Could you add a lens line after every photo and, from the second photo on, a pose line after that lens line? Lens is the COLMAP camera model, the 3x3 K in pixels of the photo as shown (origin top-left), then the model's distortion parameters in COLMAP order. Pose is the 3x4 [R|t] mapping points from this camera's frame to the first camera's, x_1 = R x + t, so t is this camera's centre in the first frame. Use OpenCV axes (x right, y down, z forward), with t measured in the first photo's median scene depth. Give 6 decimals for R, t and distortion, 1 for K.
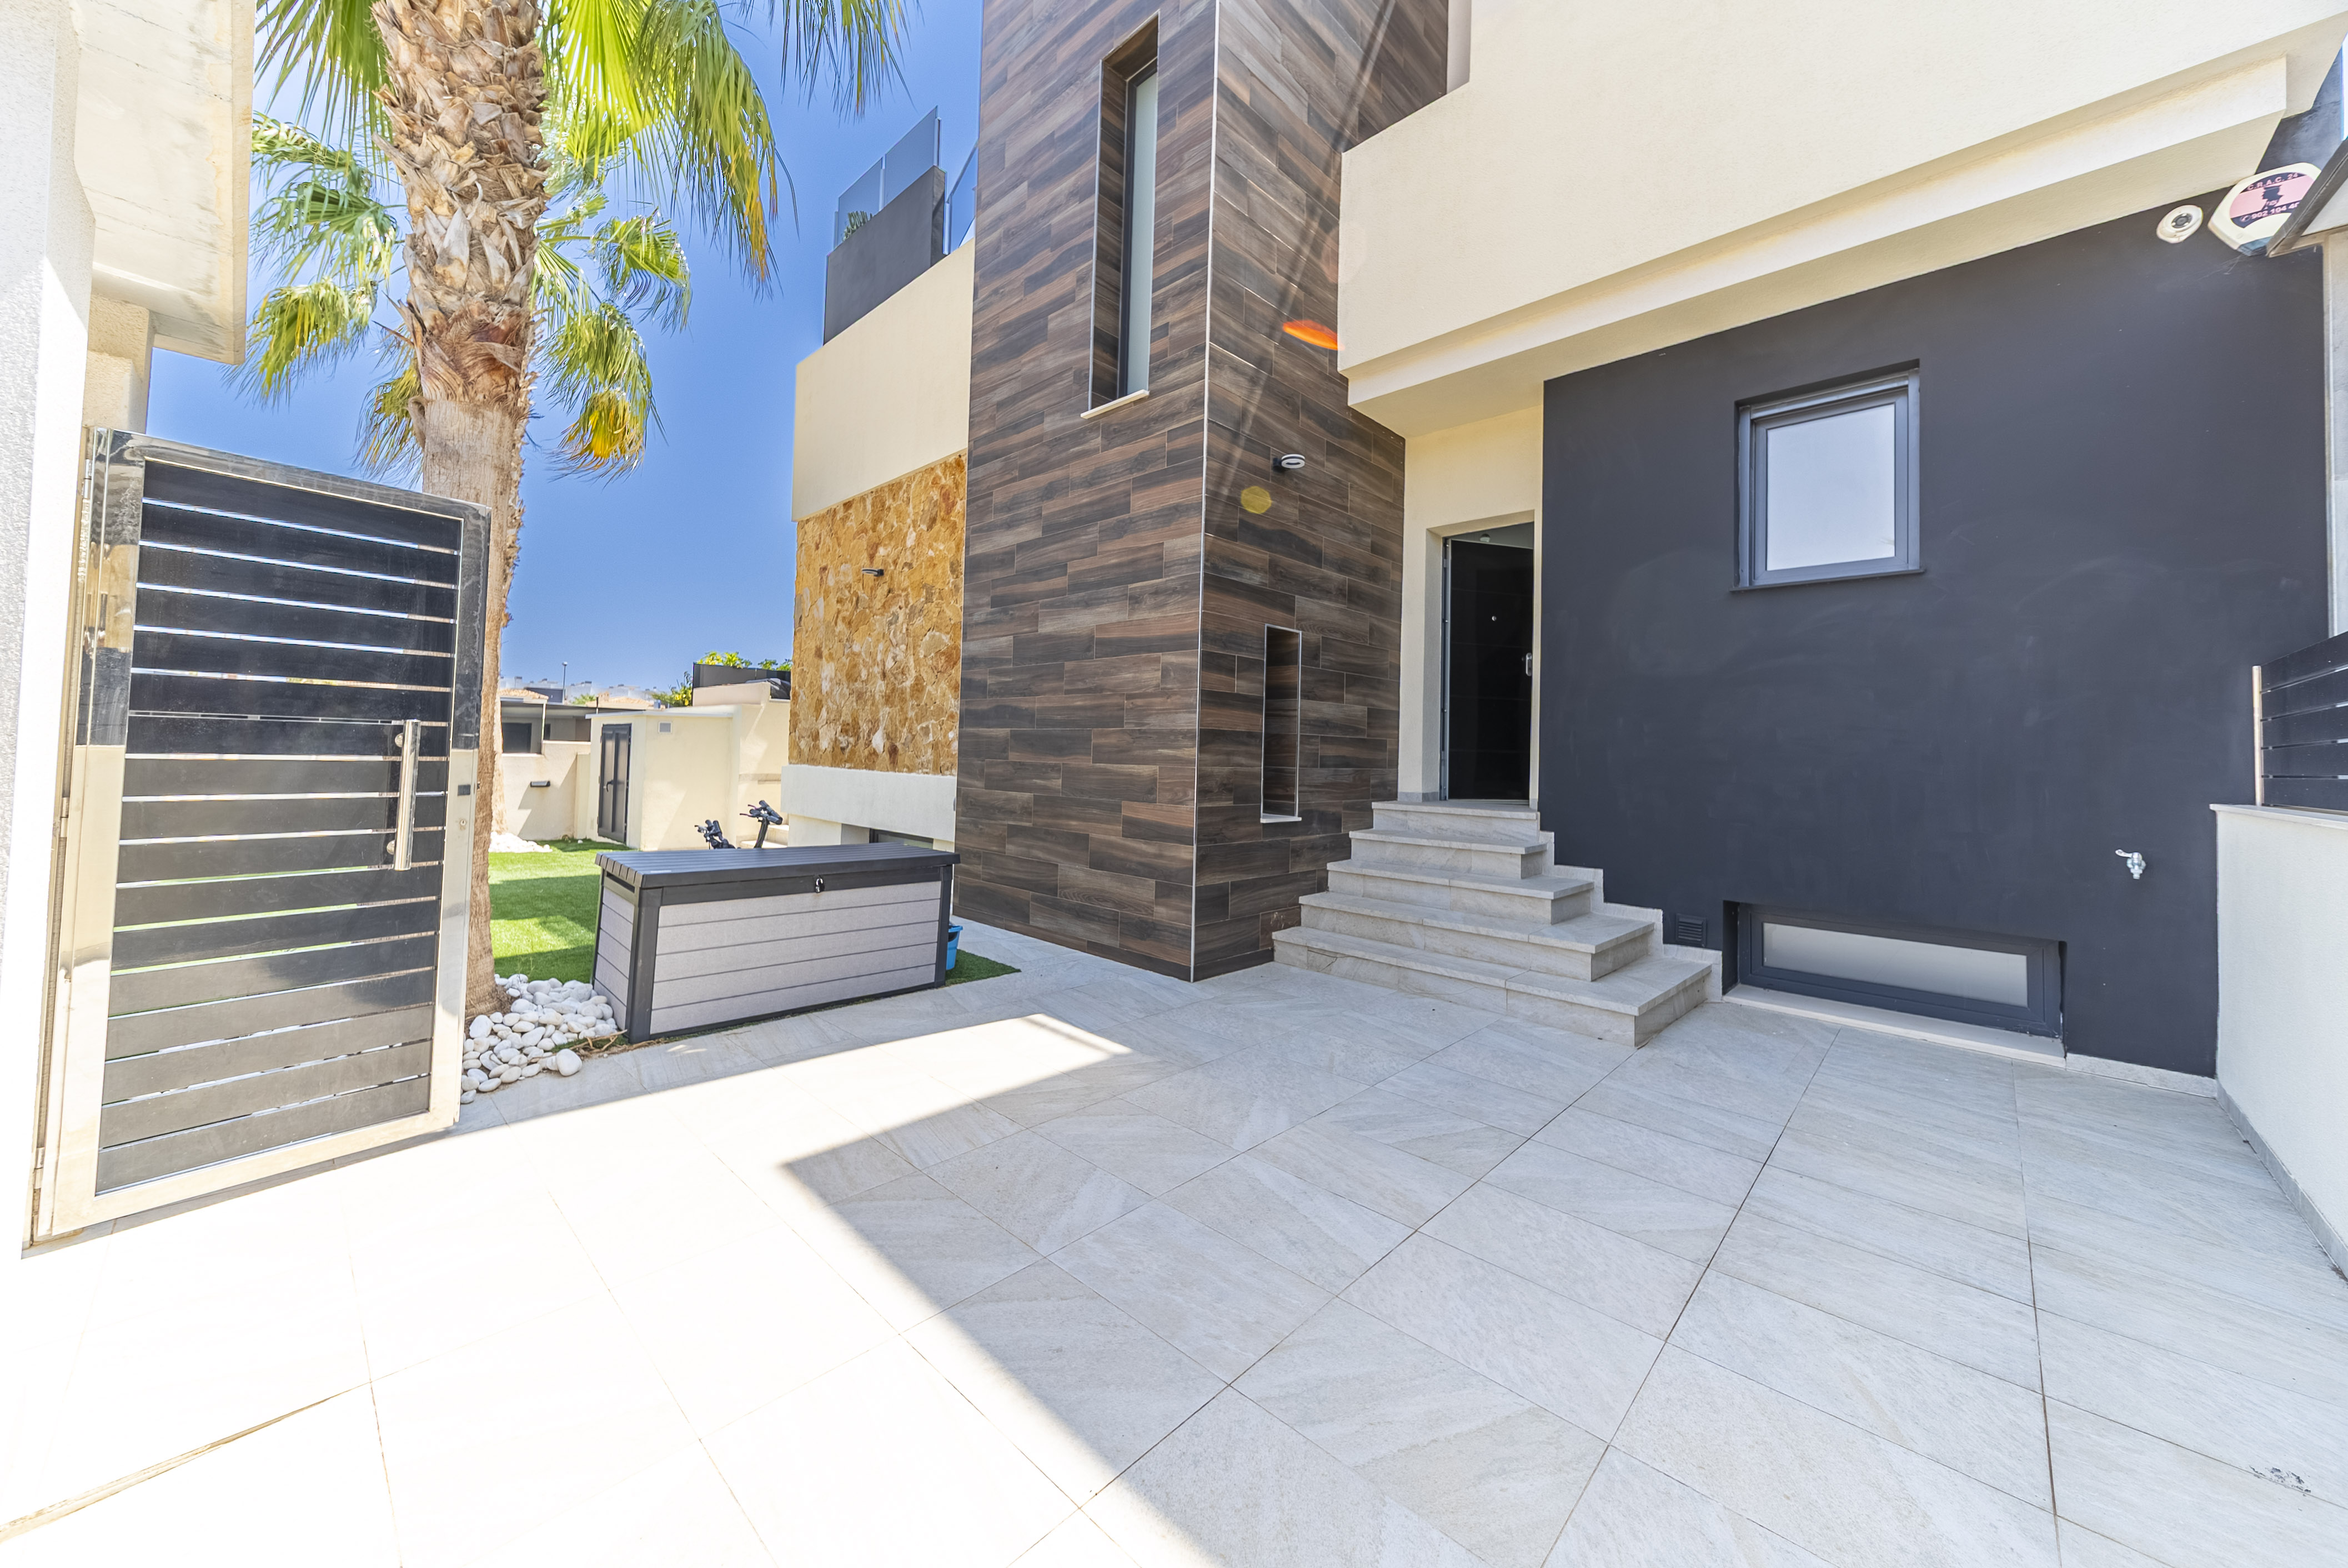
lens RADIAL K [[850.5, 0, 1170.8], [0, 850.5, 726.3], [0, 0, 1]] dist [0.000396, -0.000149]
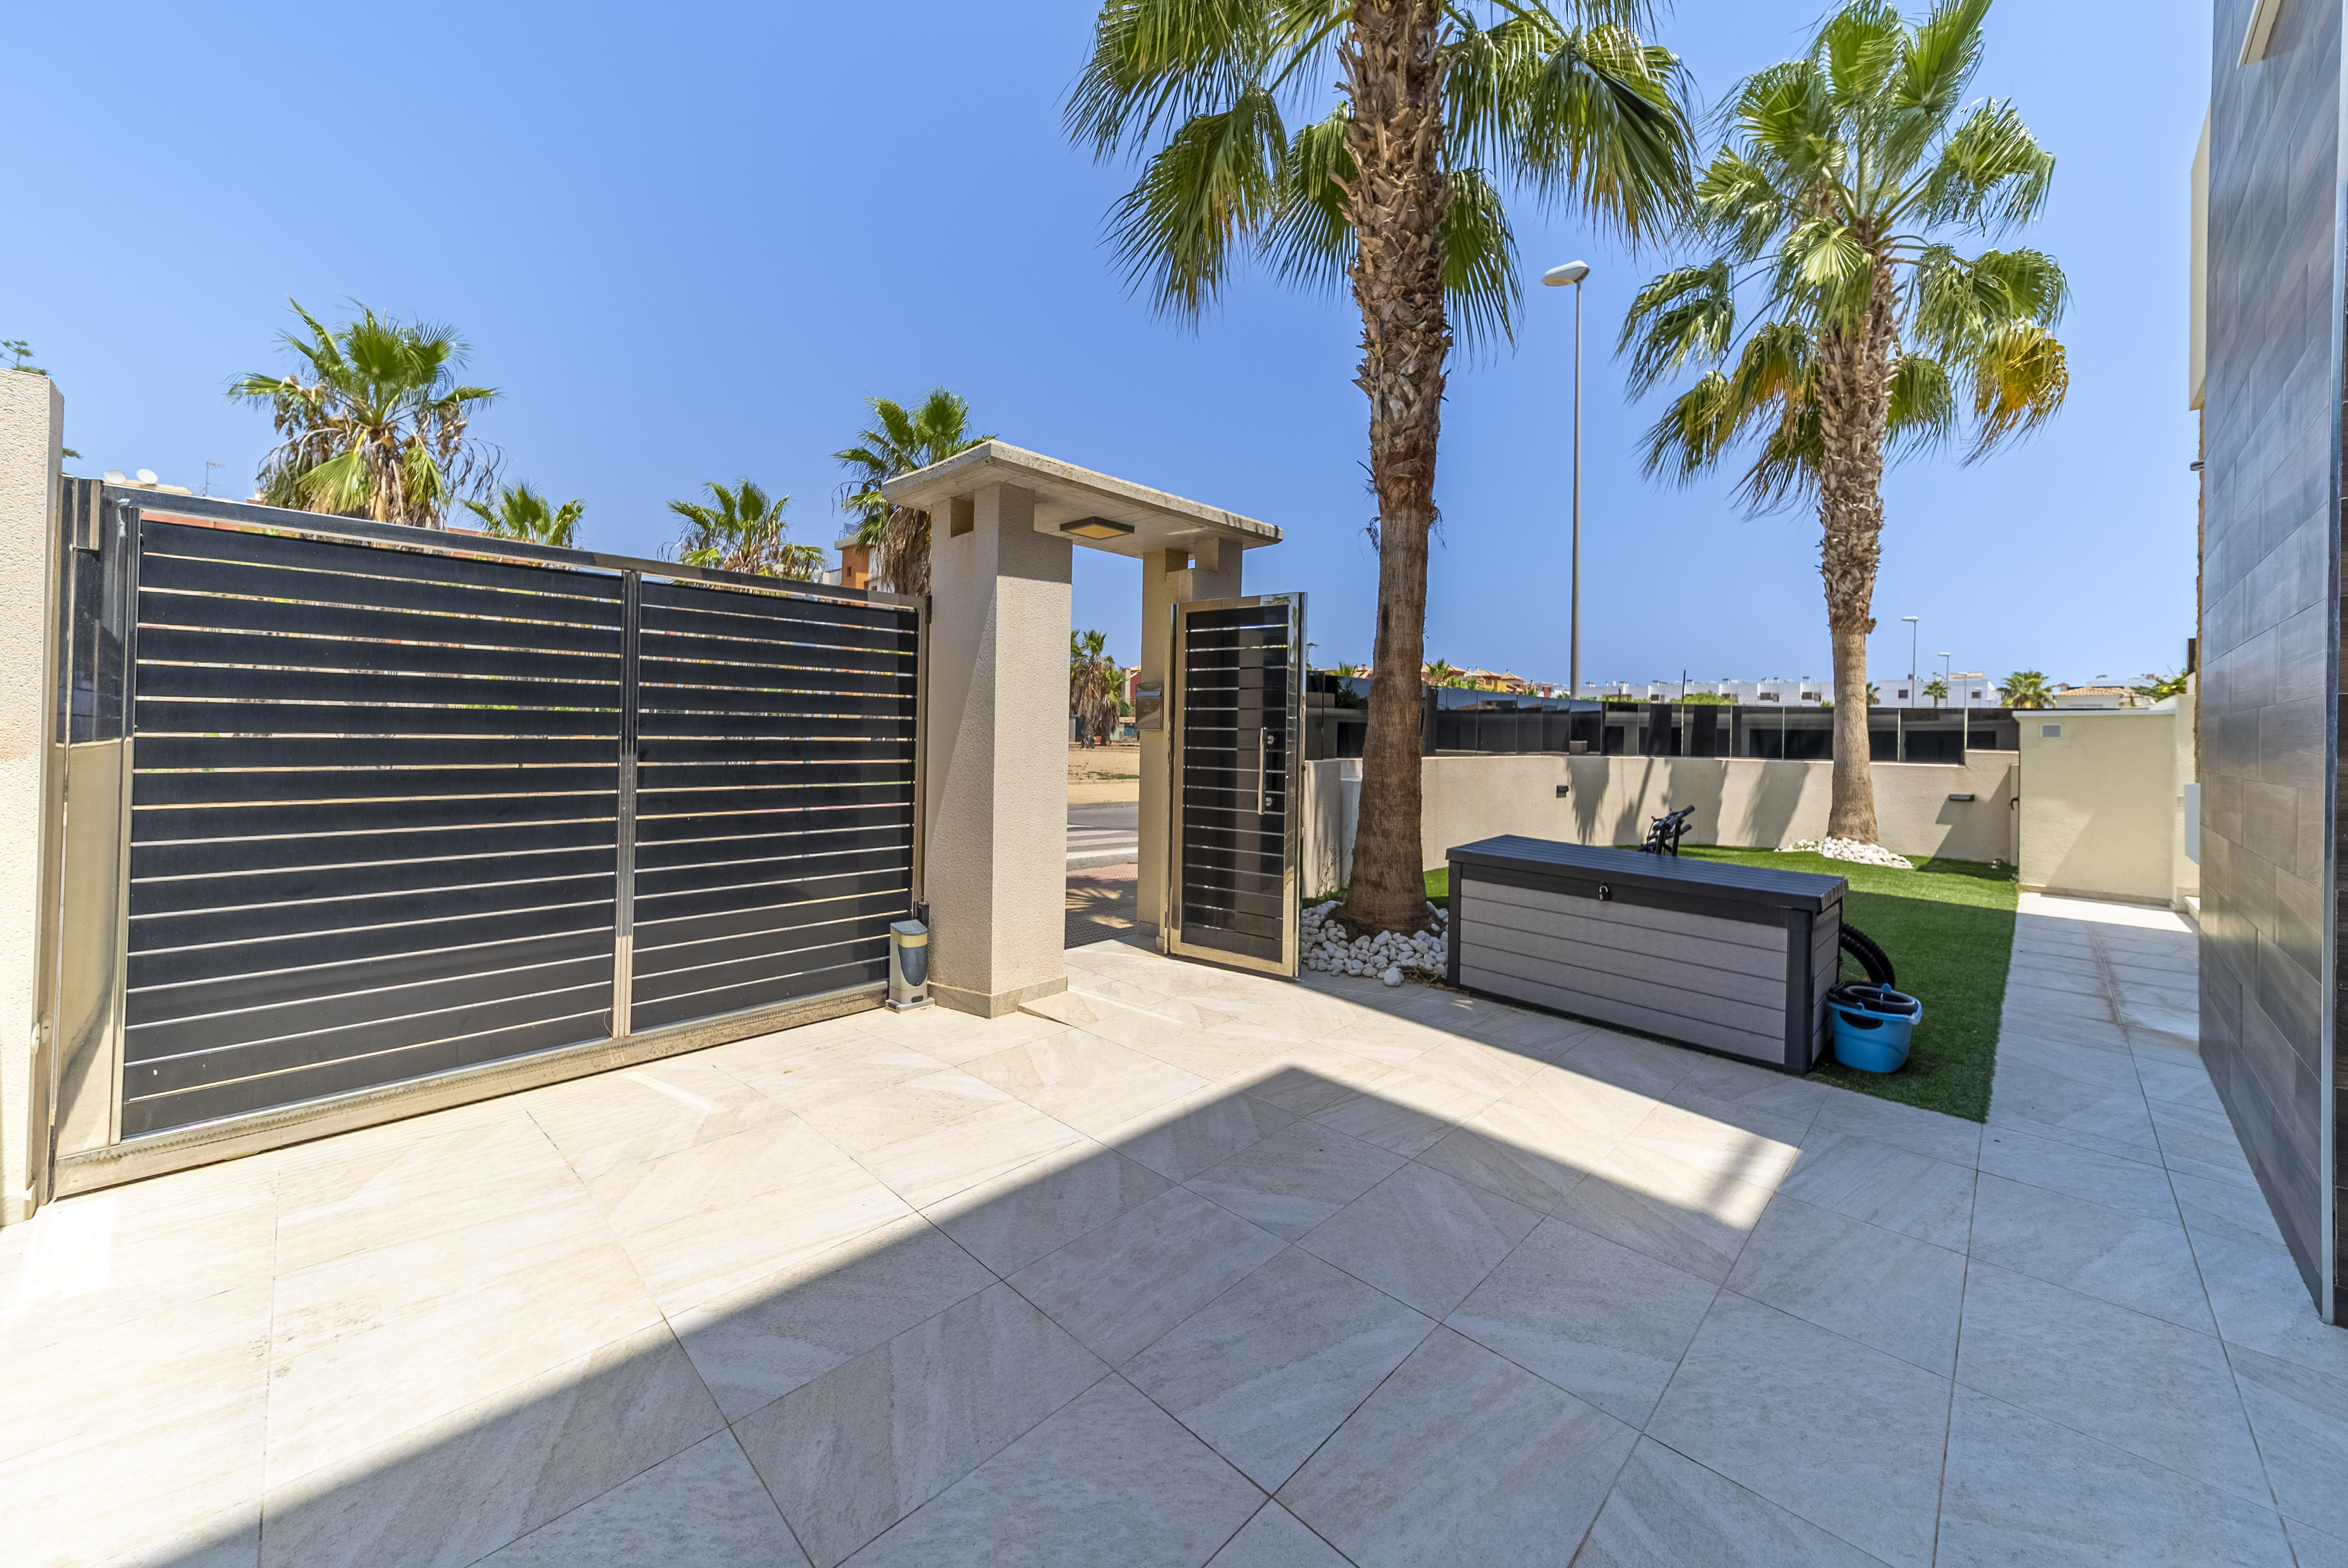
lens RADIAL K [[850.5, 0, 1170.8], [0, 850.5, 726.3], [0, 0, 1]] dist [0.000396, -0.000149]
pose [[-0.017789, -0.028979, -0.999422, 0.700577], [0.012341, 0.999497, -0.029200, 0.031670], [0.999766, -0.012853, -0.017422, 0.708592]]
